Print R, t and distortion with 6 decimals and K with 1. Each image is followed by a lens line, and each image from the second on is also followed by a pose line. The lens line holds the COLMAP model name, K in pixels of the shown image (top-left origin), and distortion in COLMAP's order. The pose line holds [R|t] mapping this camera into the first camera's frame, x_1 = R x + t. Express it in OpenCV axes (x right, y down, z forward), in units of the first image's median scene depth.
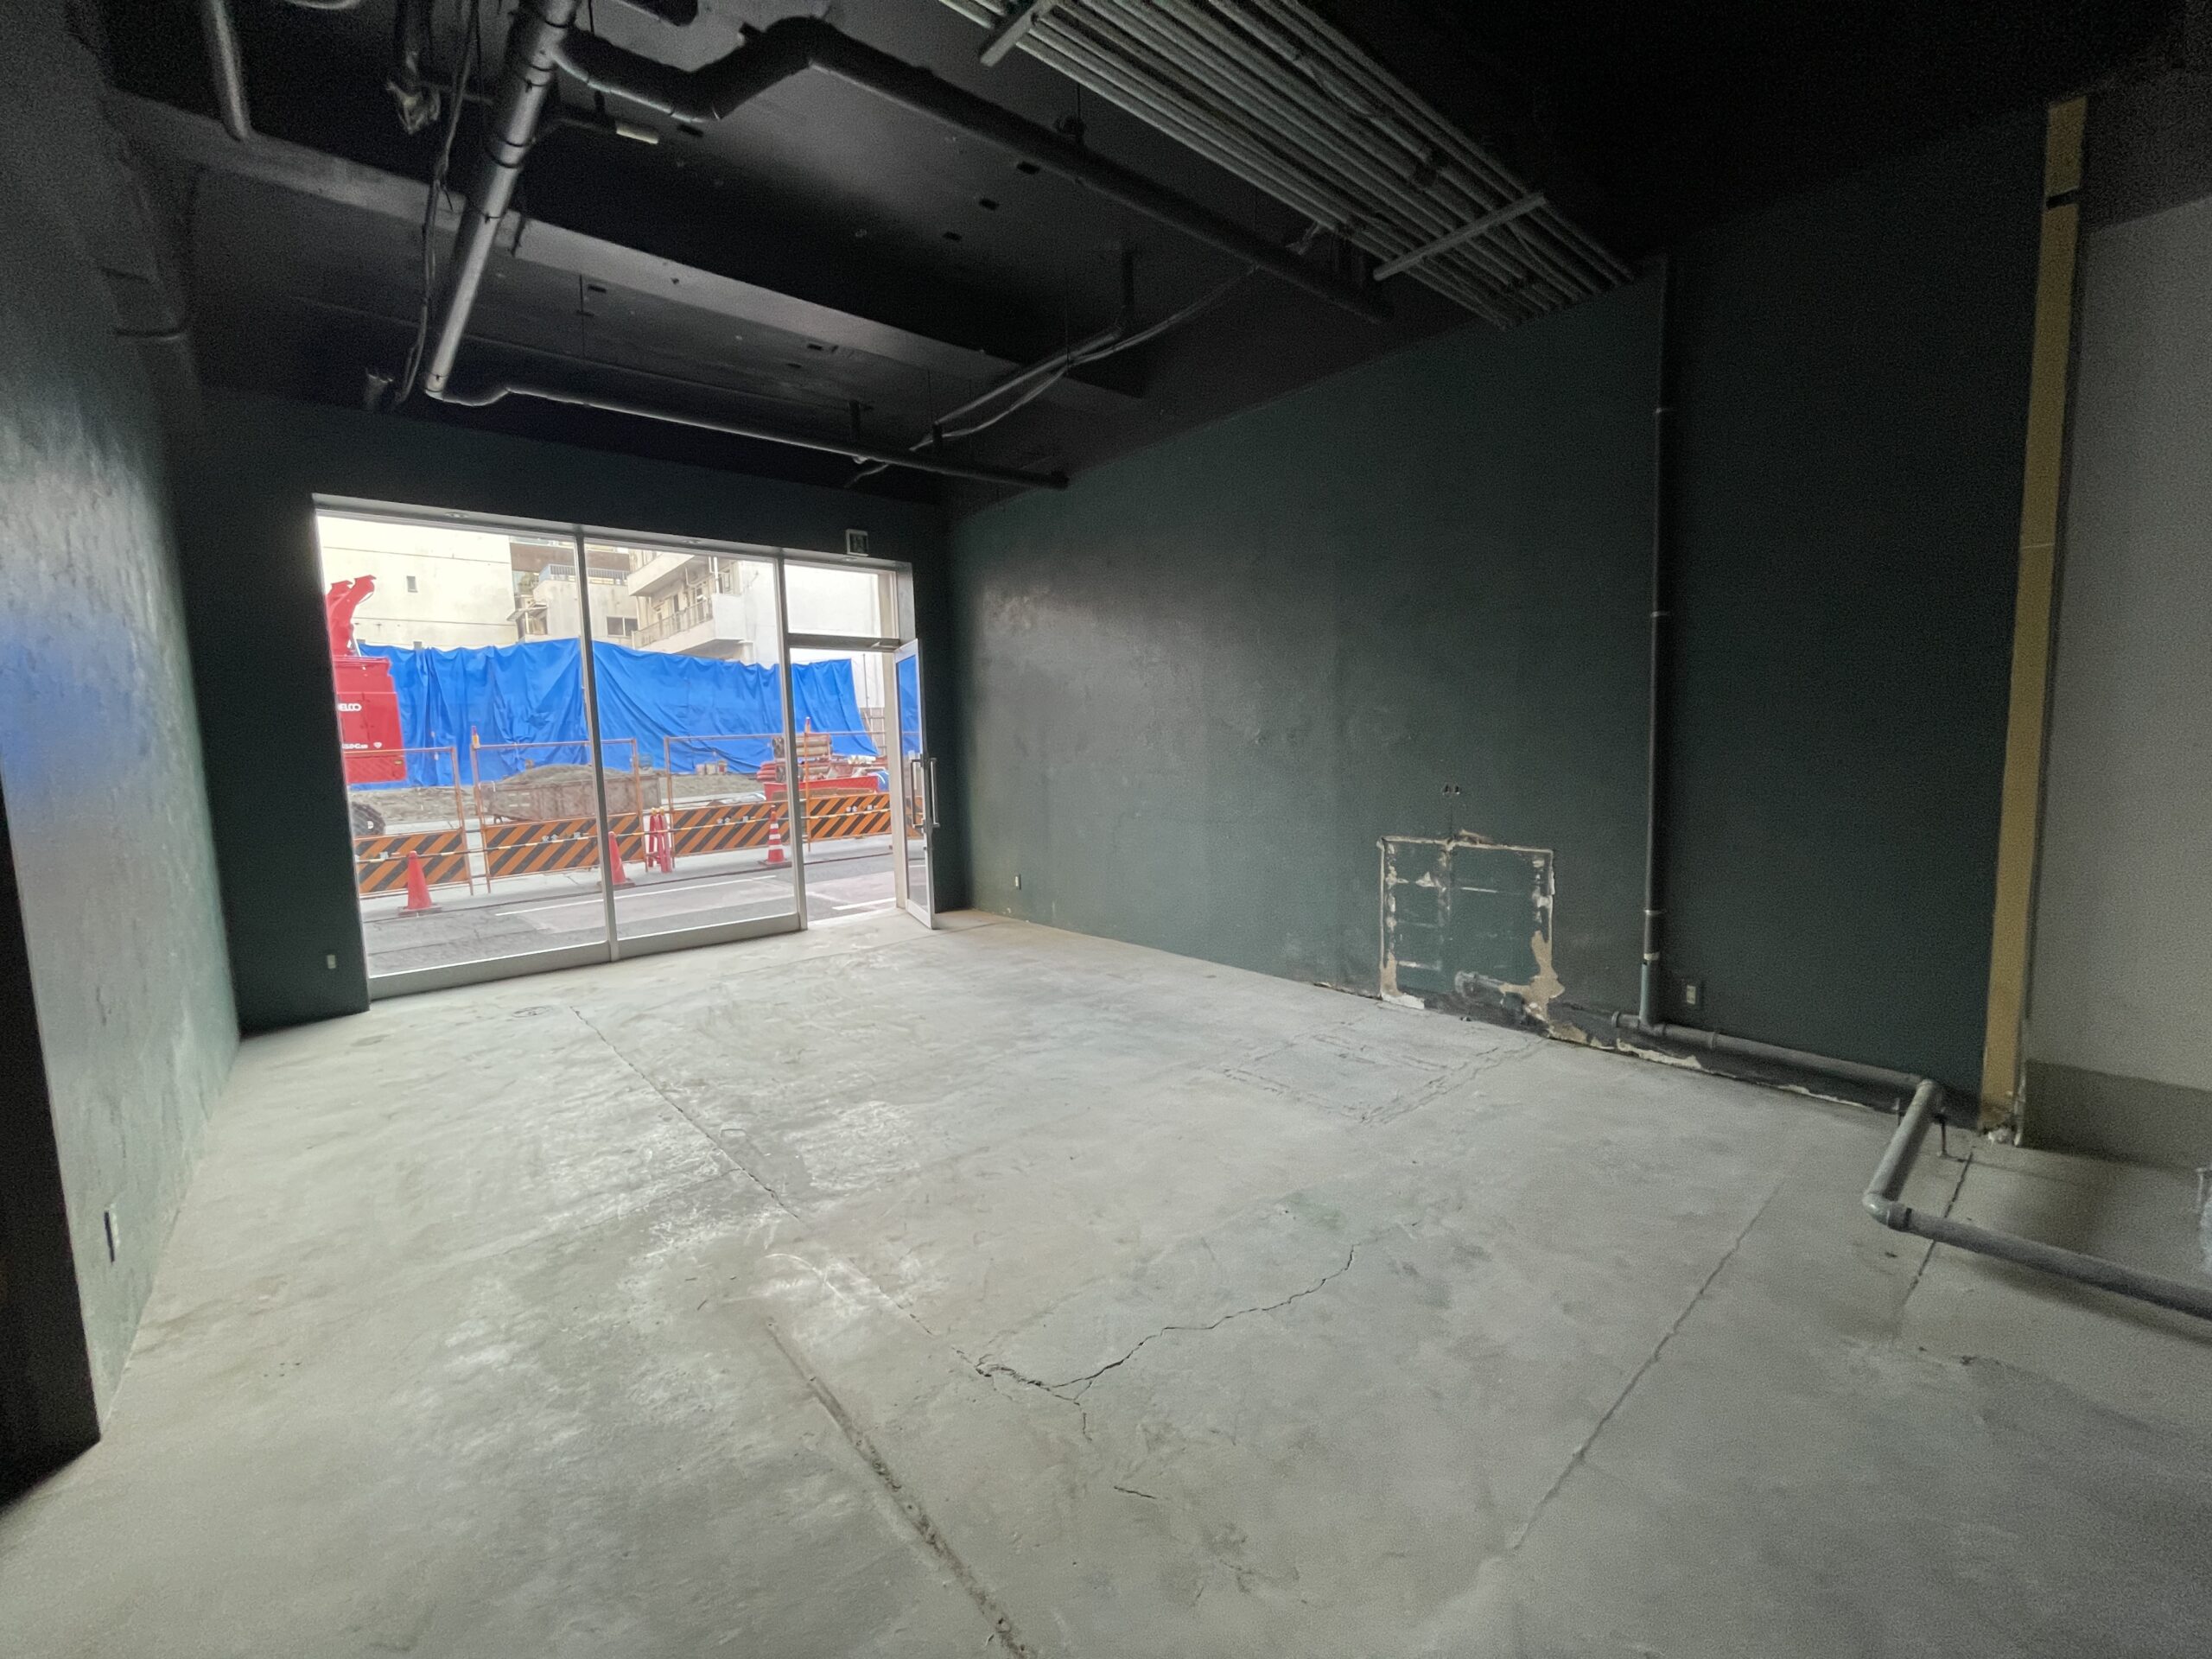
lens RADIAL K [[891.5, 0, 1108.2], [0, 891.5, 831.3], [0, 0, 1]] dist [-0.007164, 0.000297]
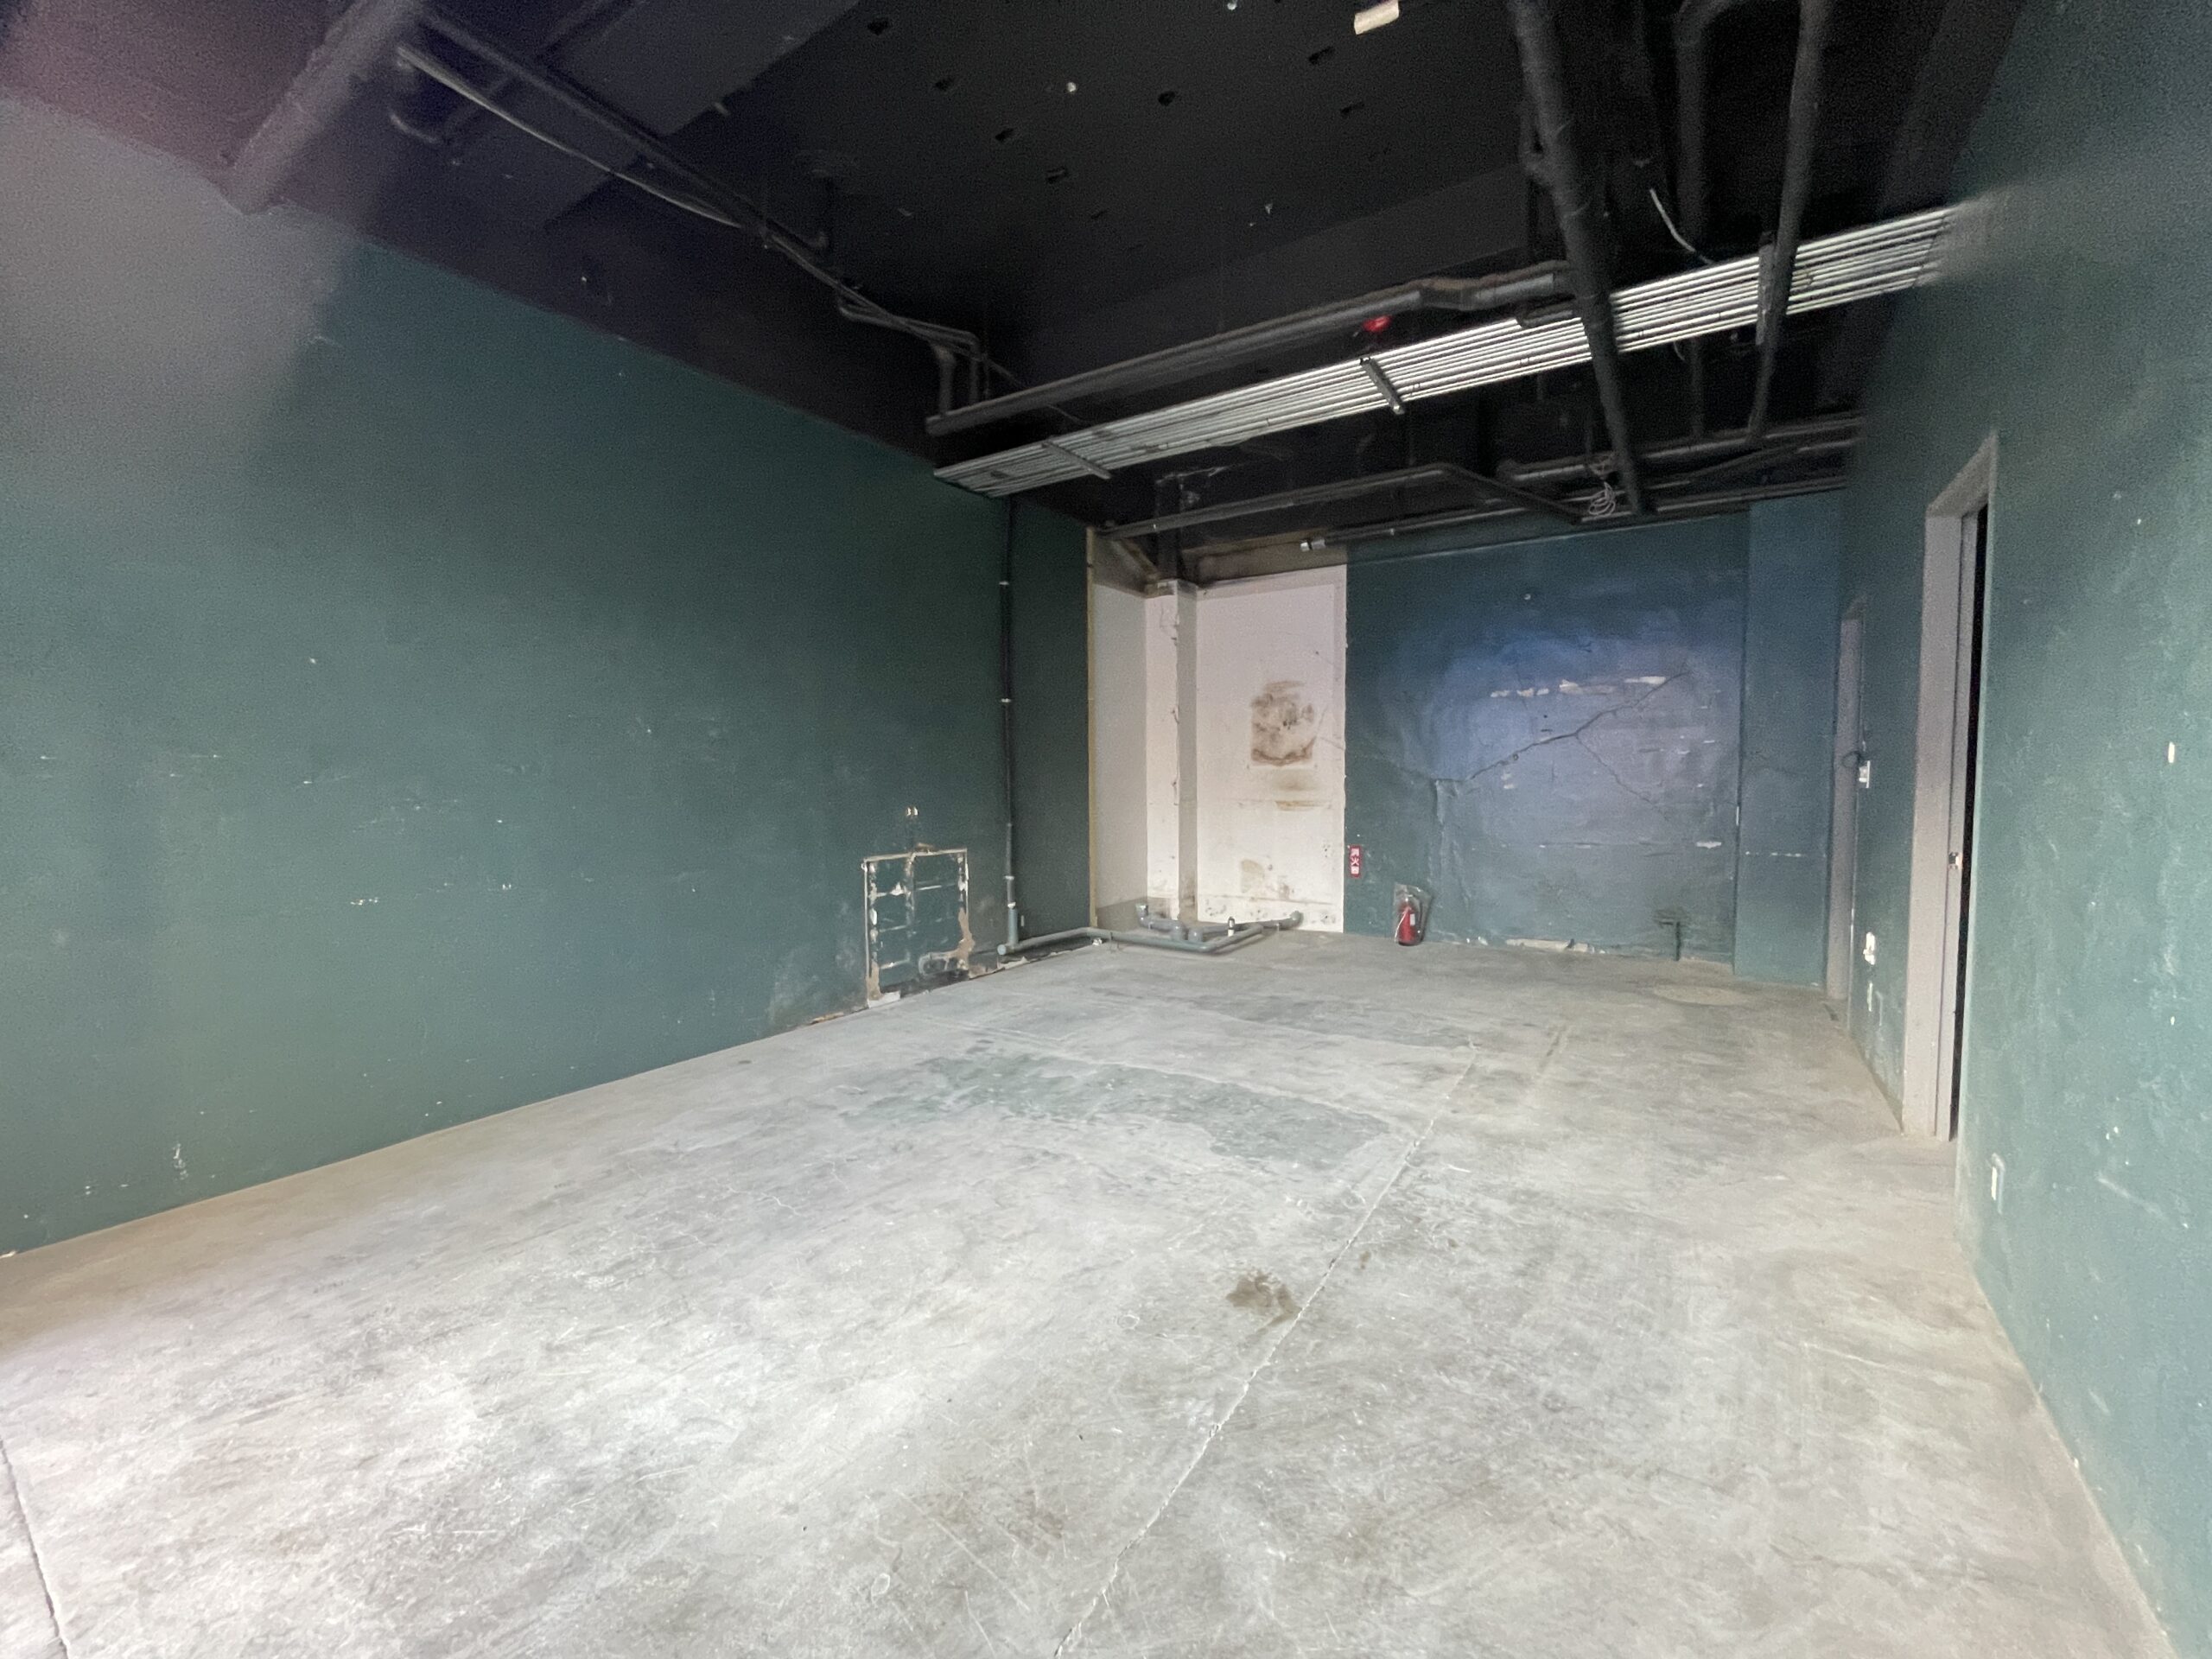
lens RADIAL K [[891.5, 0, 1113.0], [0, 891.5, 832.1], [0, 0, 1]] dist [-0.007164, 0.000297]
pose [[-0.271317, -0.030122, 0.962019, -0.987162], [0.111537, 0.991792, 0.062511, -0.072022], [-0.956005, 0.124261, -0.265730, 1.180908]]
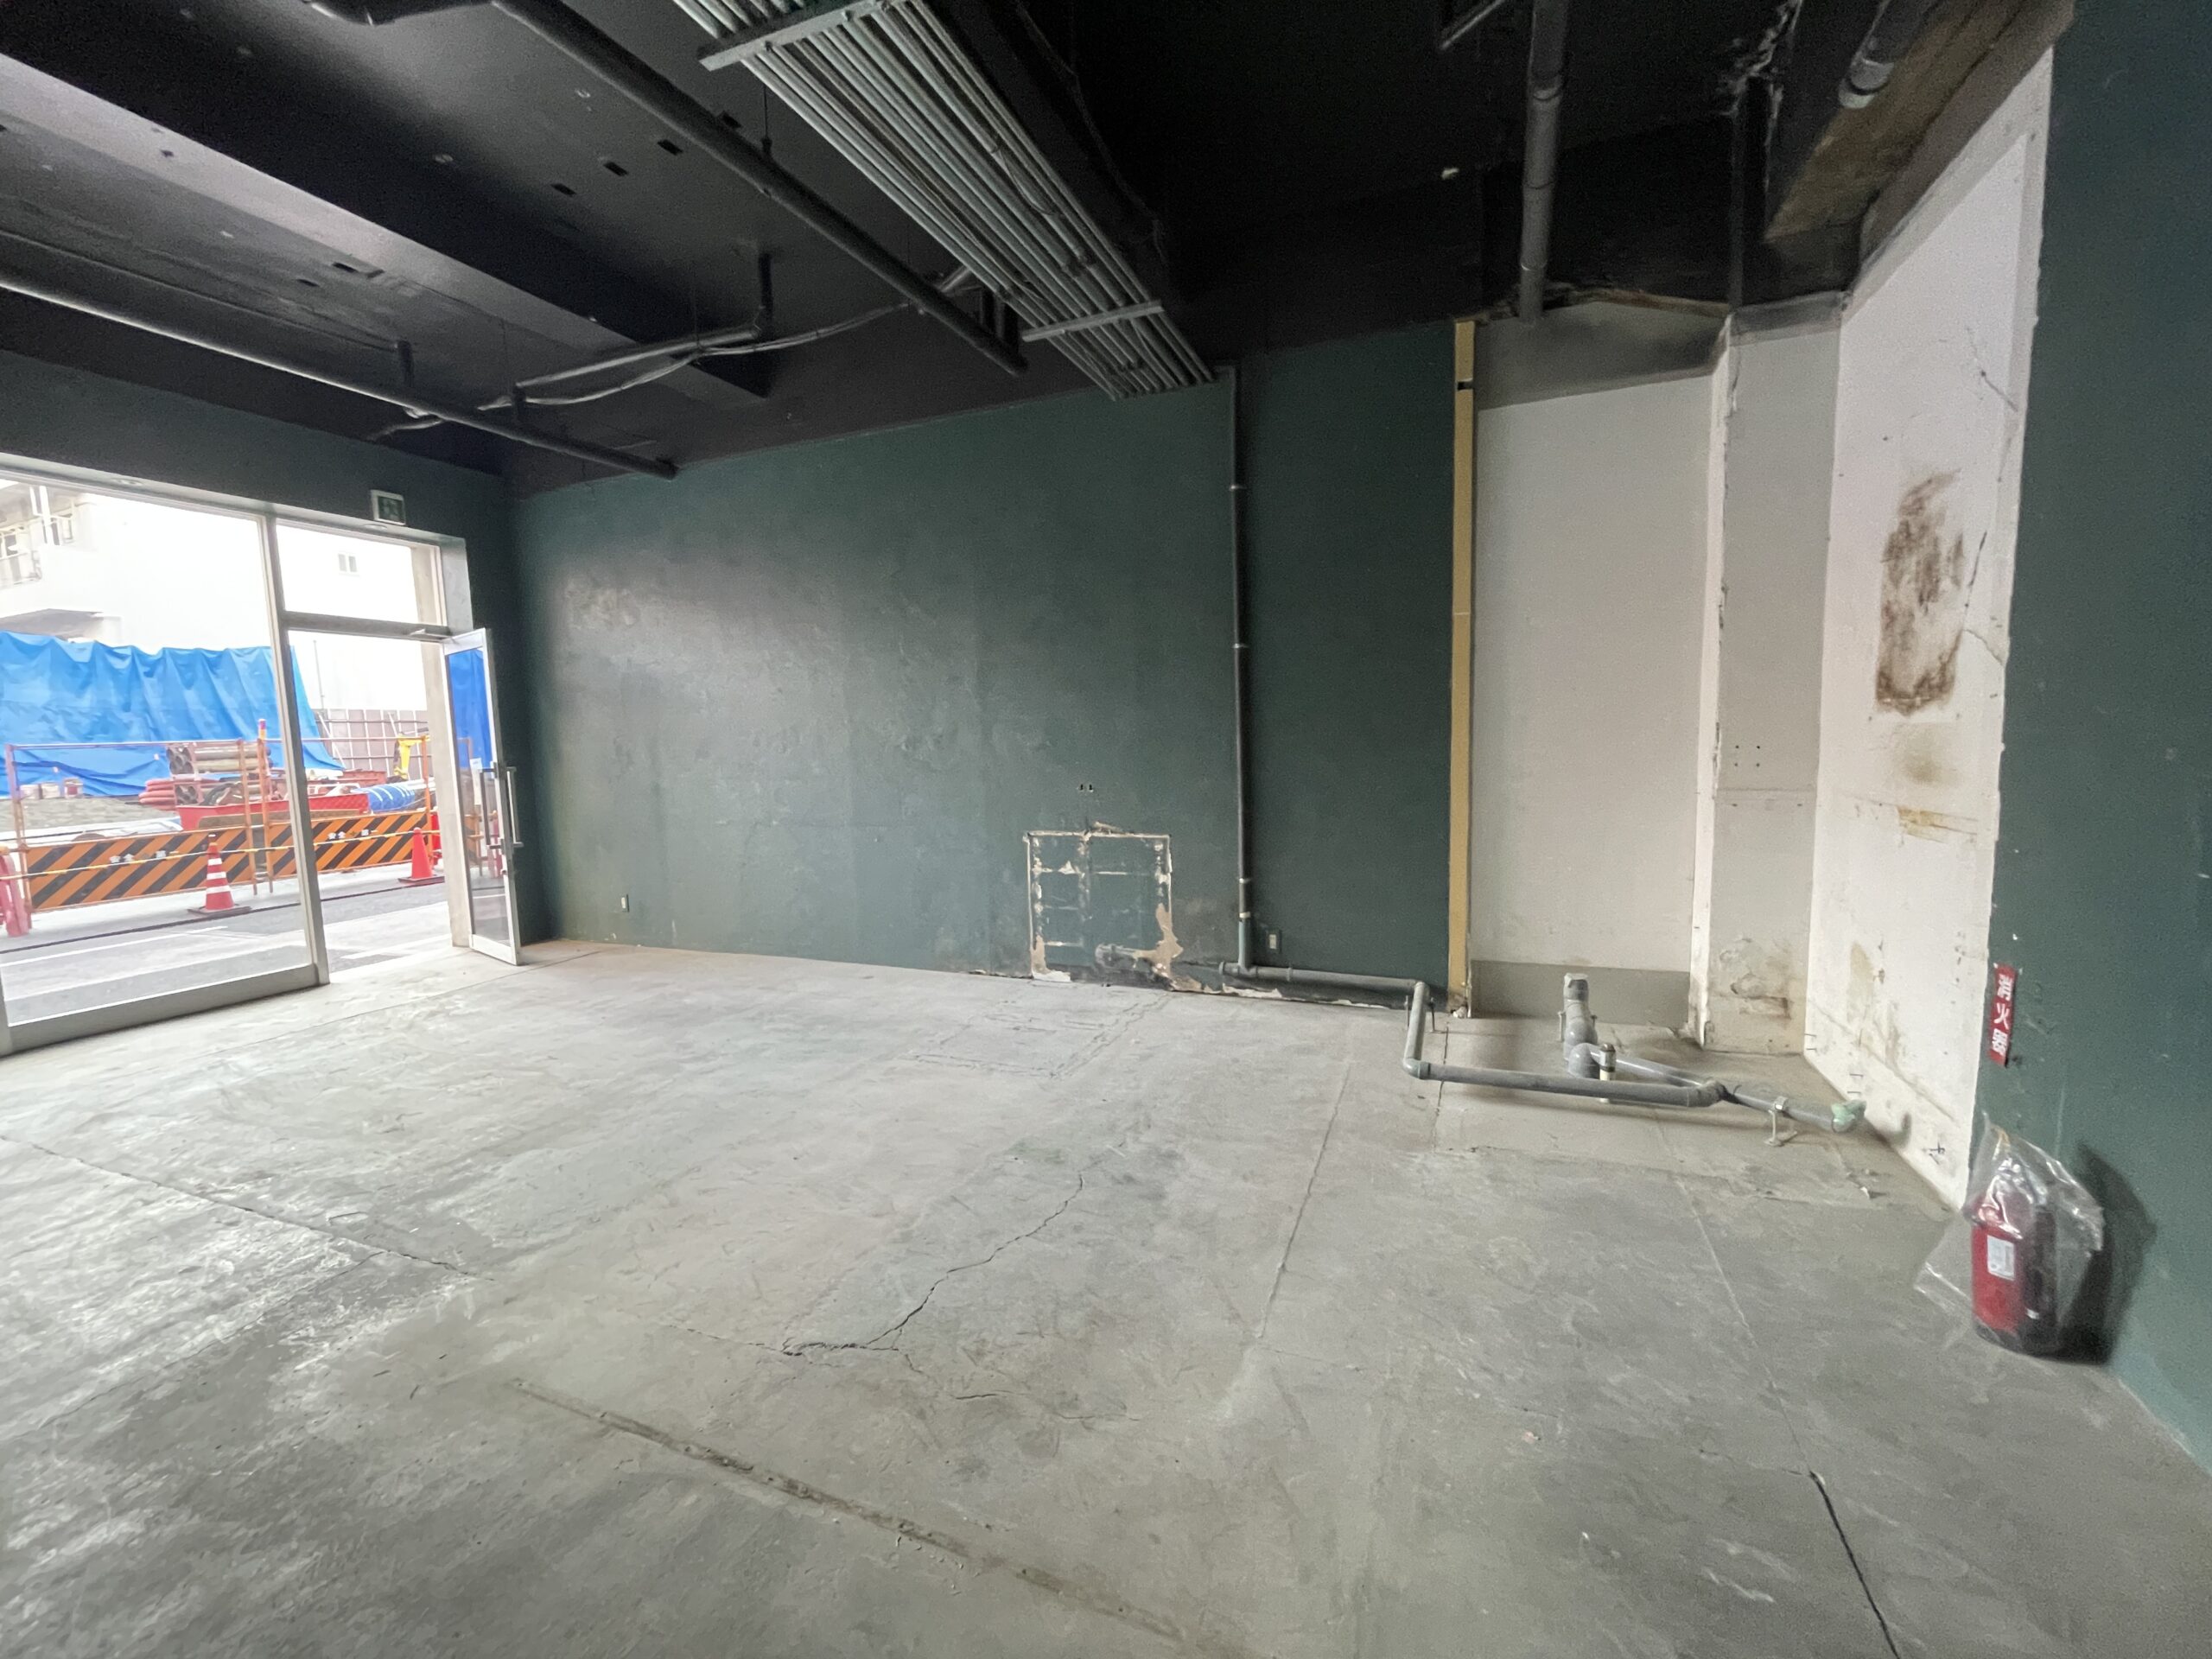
lens RADIAL K [[891.5, 0, 1103.0], [0, 891.5, 829.1], [0, 0, 1]] dist [-0.007164, 0.000297]
pose [[0.892886, -0.040355, 0.448471, -0.128089], [0.046438, 0.998918, -0.002570, 0.011784], [-0.447882, 0.023121, 0.893794, -0.045699]]
